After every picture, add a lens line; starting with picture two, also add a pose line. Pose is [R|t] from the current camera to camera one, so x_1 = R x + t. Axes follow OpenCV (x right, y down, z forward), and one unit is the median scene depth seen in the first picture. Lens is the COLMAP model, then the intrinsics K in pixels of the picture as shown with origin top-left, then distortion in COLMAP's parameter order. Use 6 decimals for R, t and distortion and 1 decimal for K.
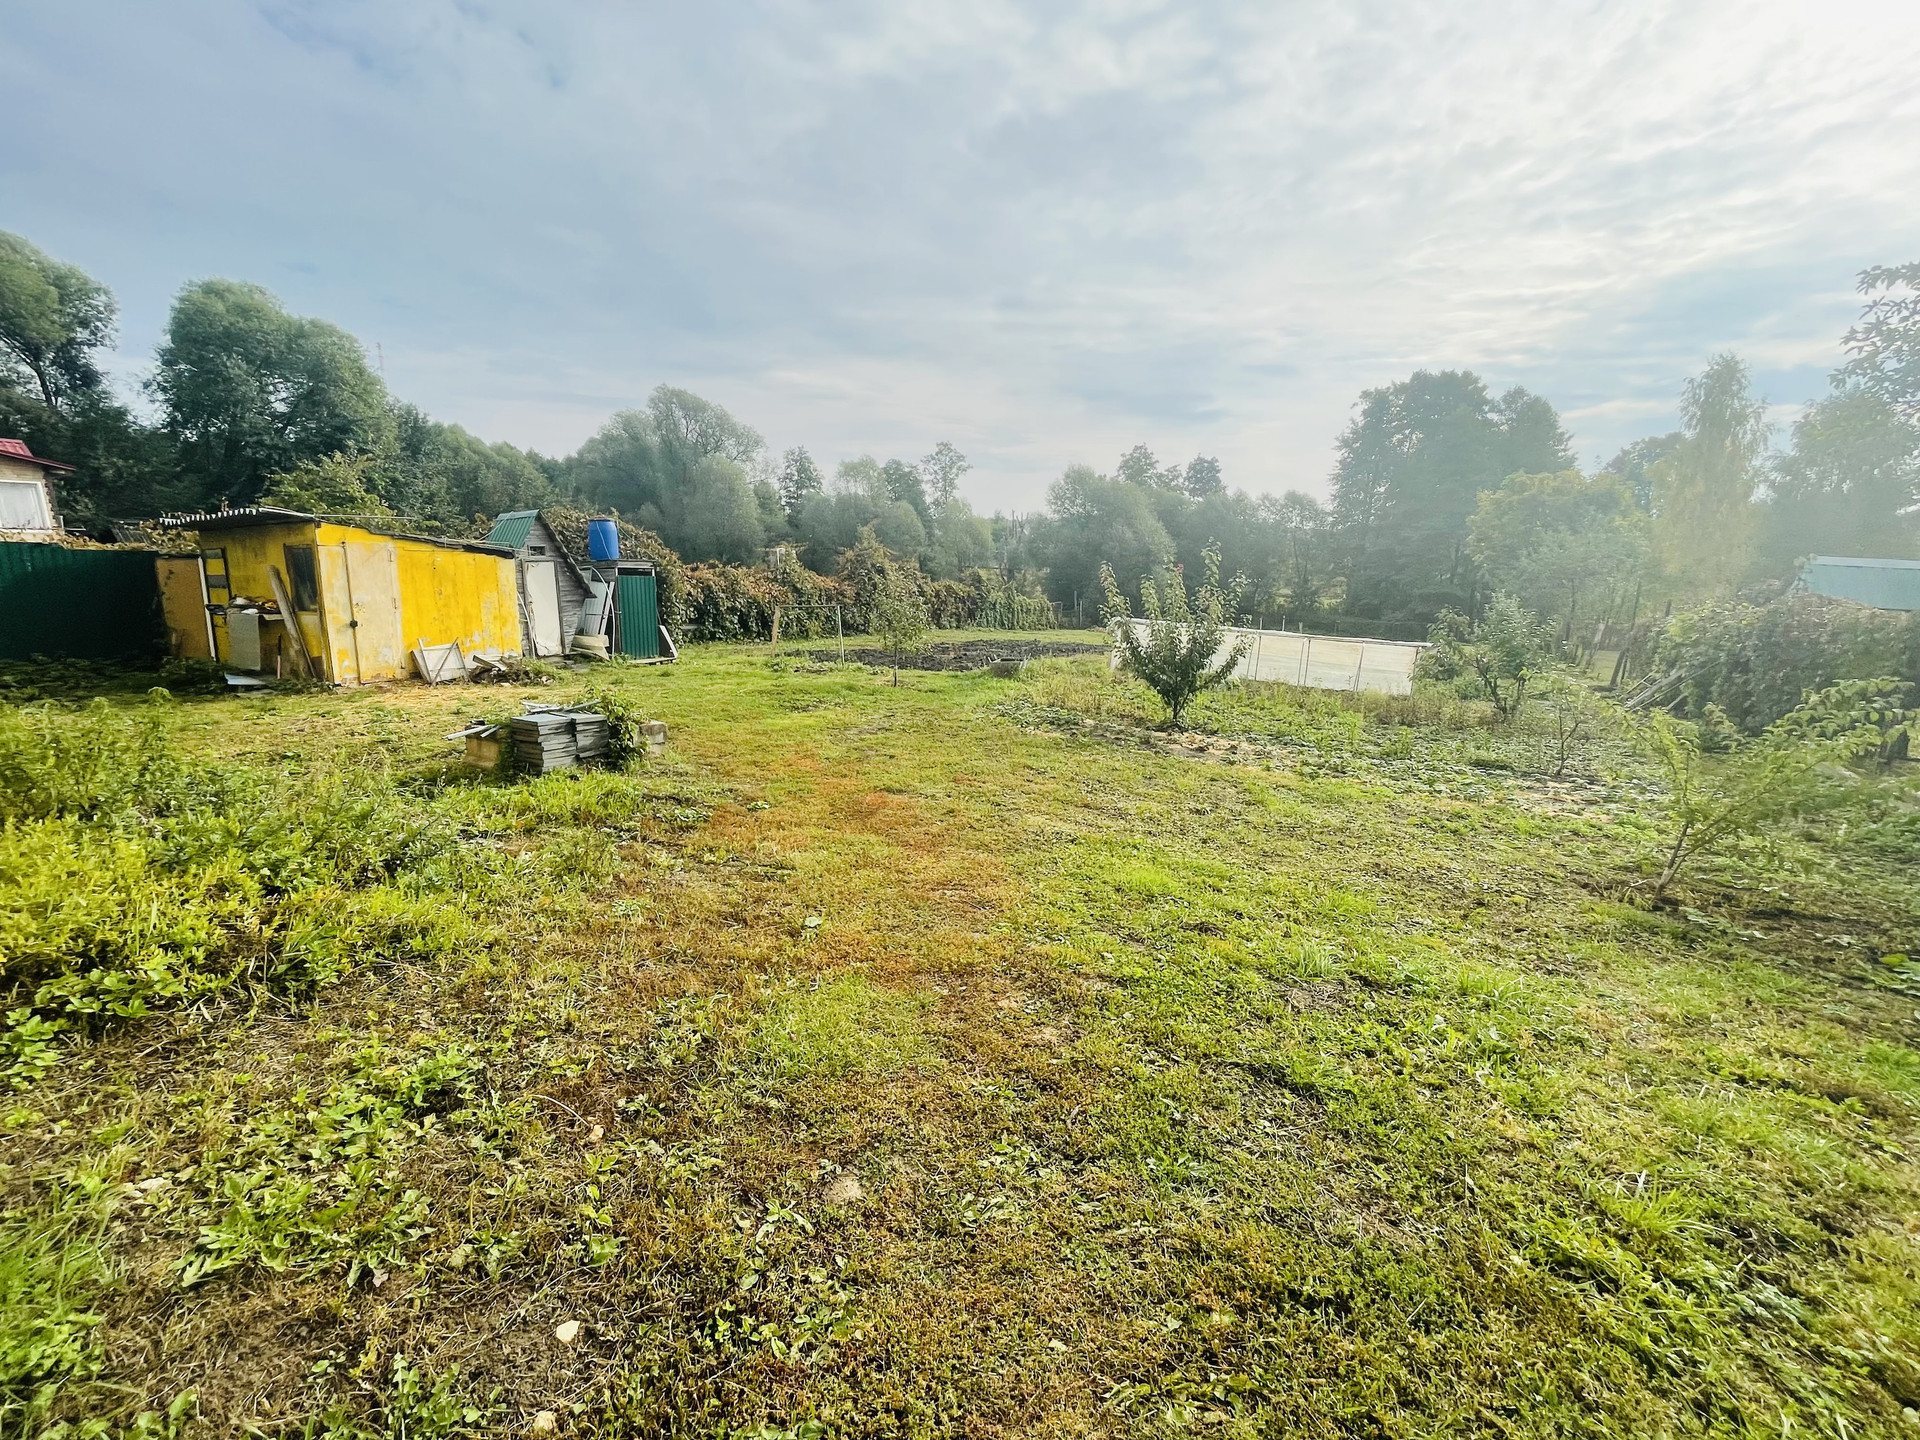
lens RADIAL K [[775.2, 0, 954.6], [0, 775.2, 698.6], [0, 0, 1]] dist [-0.003578, 0.000028]
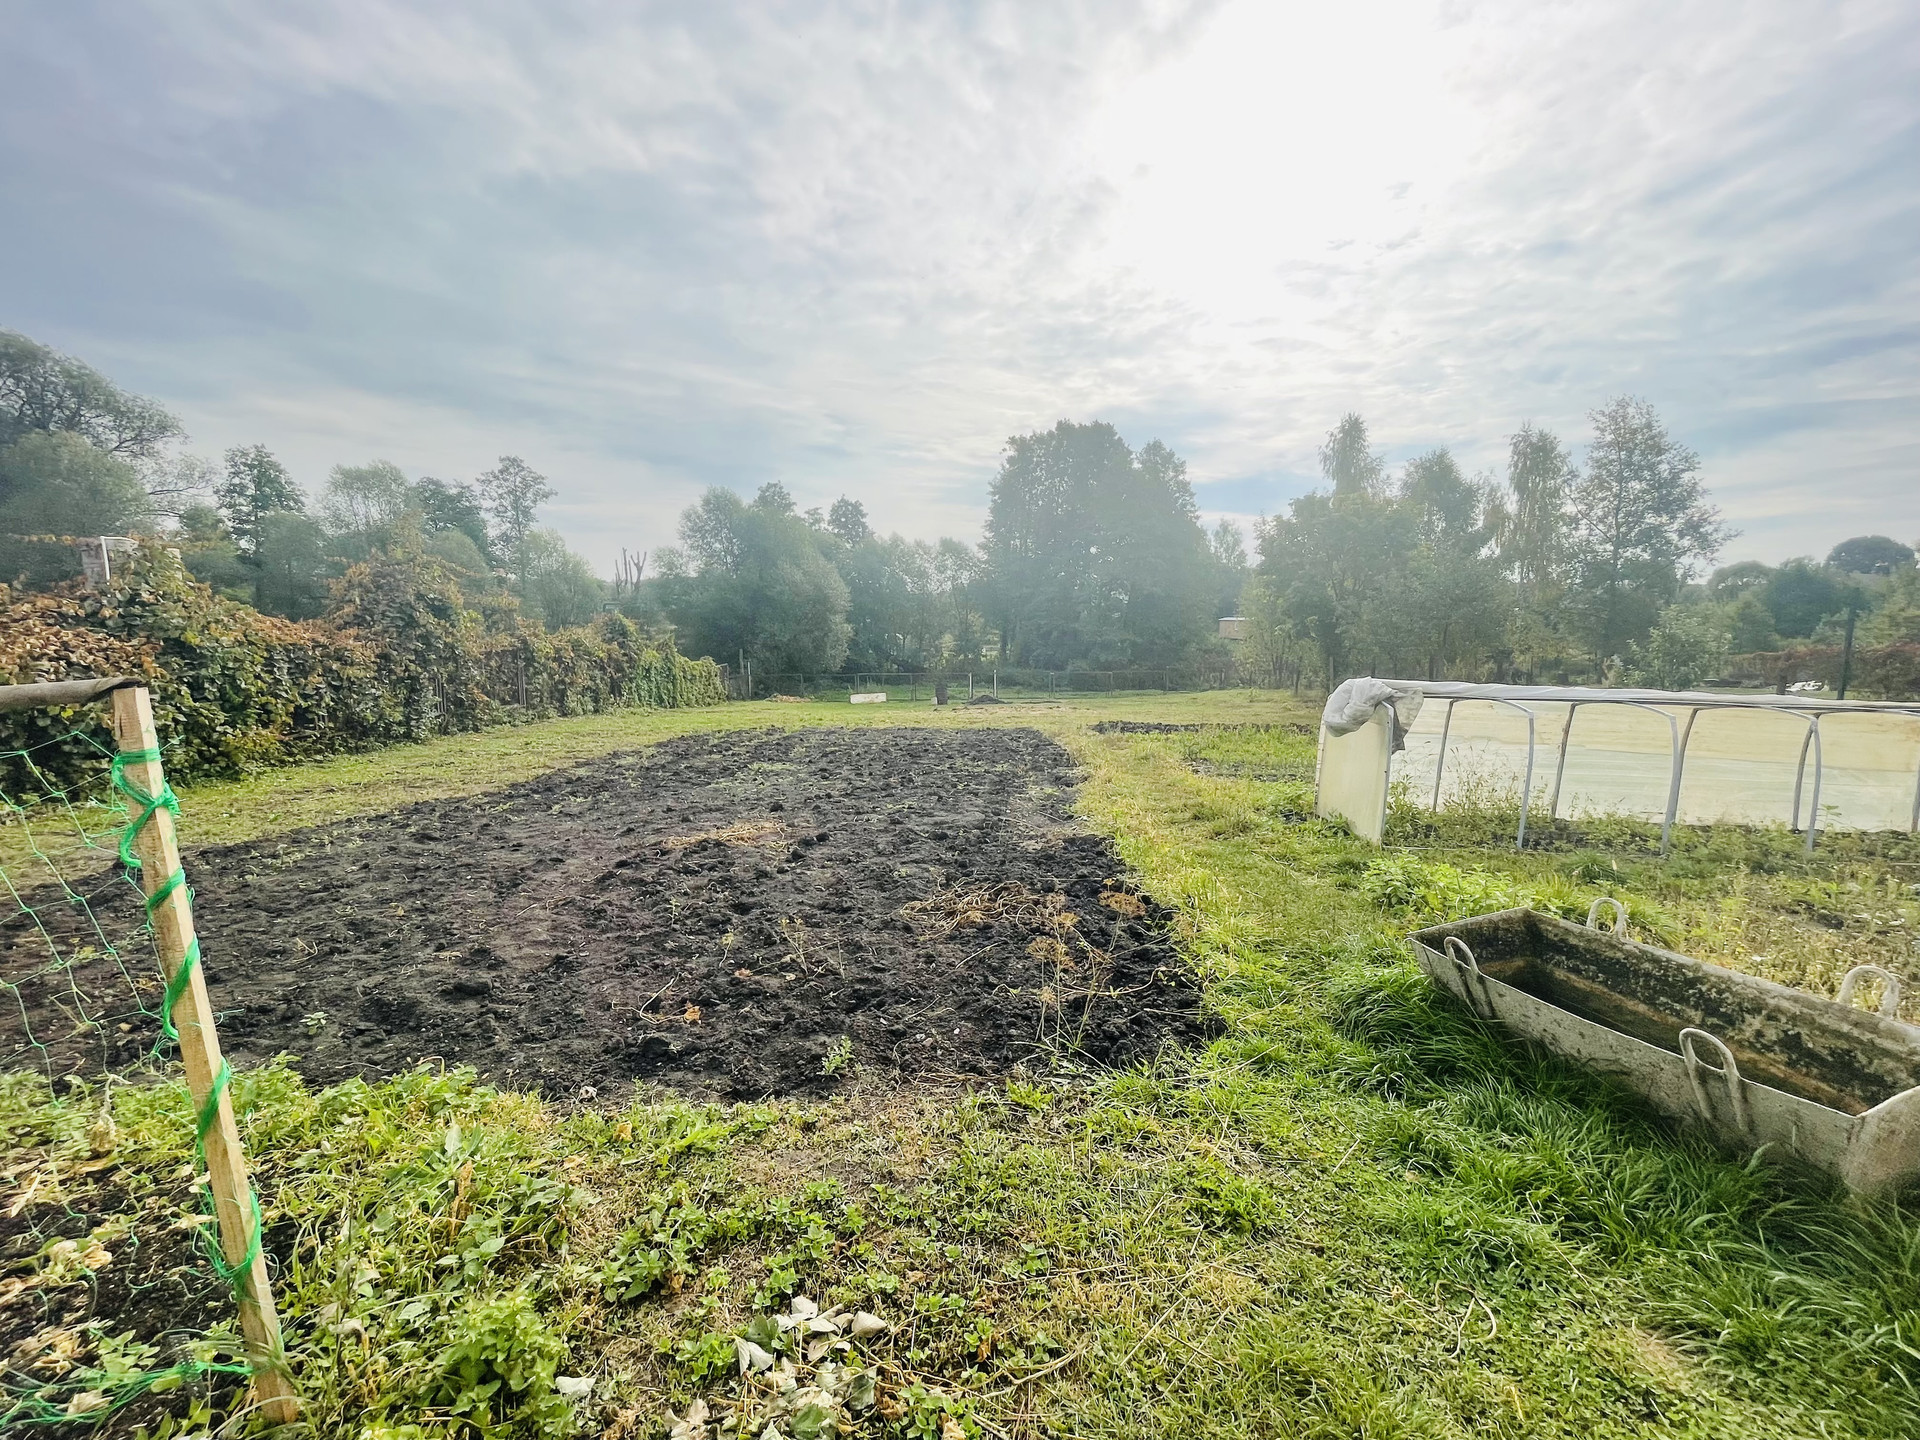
lens RADIAL K [[775.2, 0, 954.6], [0, 775.2, 698.6], [0, 0, 1]] dist [-0.003578, 0.000028]
pose [[0.868666, -0.060584, 0.491680, -0.026444], [0.099597, 0.993587, -0.053533, -0.023805], [-0.485283, 0.095472, 0.869129, 0.199174]]
